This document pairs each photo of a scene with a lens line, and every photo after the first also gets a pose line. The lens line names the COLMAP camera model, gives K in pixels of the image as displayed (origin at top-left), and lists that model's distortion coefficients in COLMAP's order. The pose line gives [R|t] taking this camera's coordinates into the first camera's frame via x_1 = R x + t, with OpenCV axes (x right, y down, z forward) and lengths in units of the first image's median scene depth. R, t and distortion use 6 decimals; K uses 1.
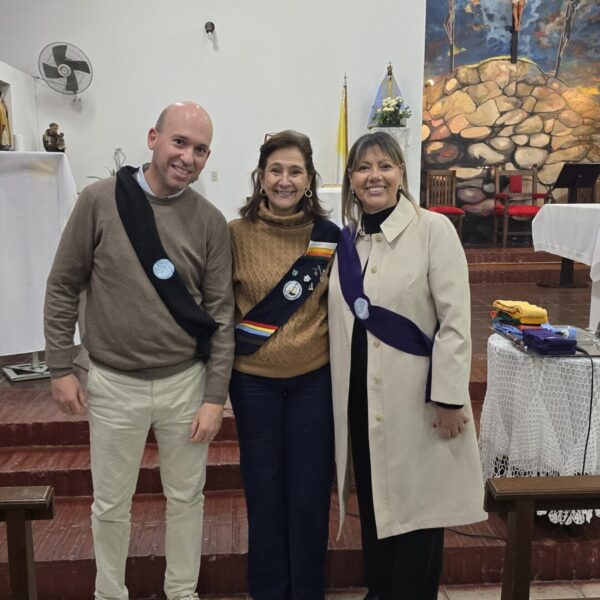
lens RADIAL K [[722.6, 0, 287.0], [0, 722.6, 310.9], [0, 0, 1]] dist [0.041164, 0.000000]
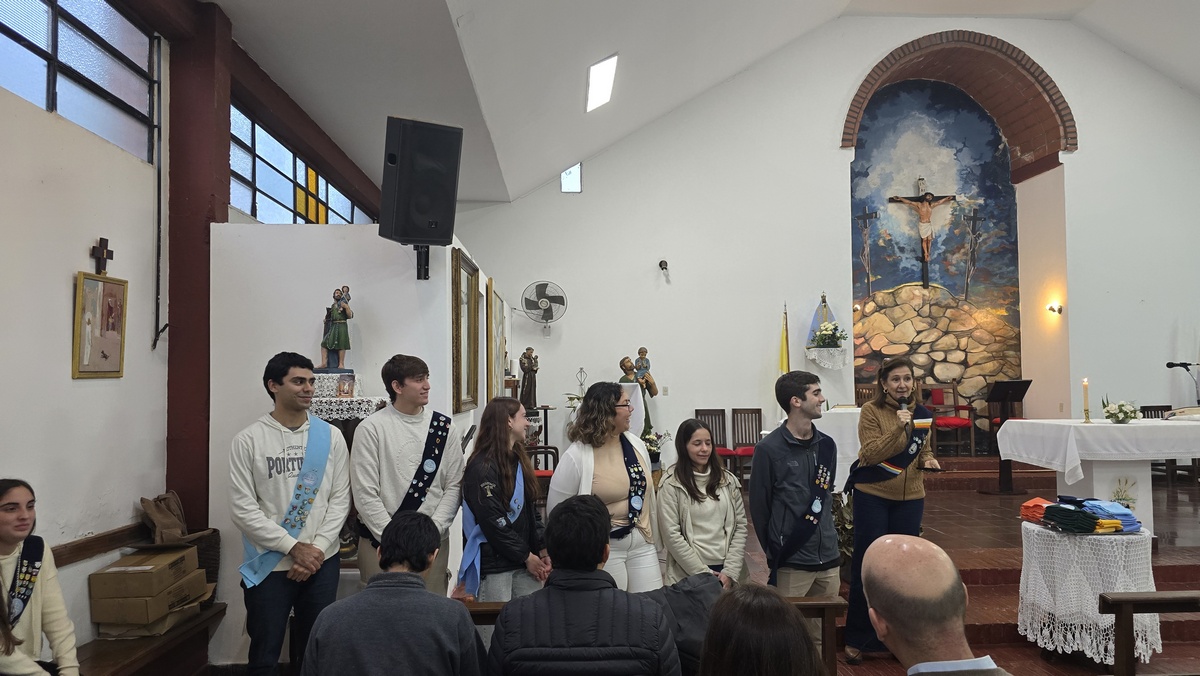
lens RADIAL K [[812.2, 0, 594.8], [0, 812.2, 355.5], [0, 0, 1]] dist [0.067117, -0.068767]
pose [[0.999819, -0.007213, -0.017626, -0.166487], [0.003337, 0.977532, -0.210759, 0.017440], [0.018751, 0.210662, 0.977379, -0.194729]]
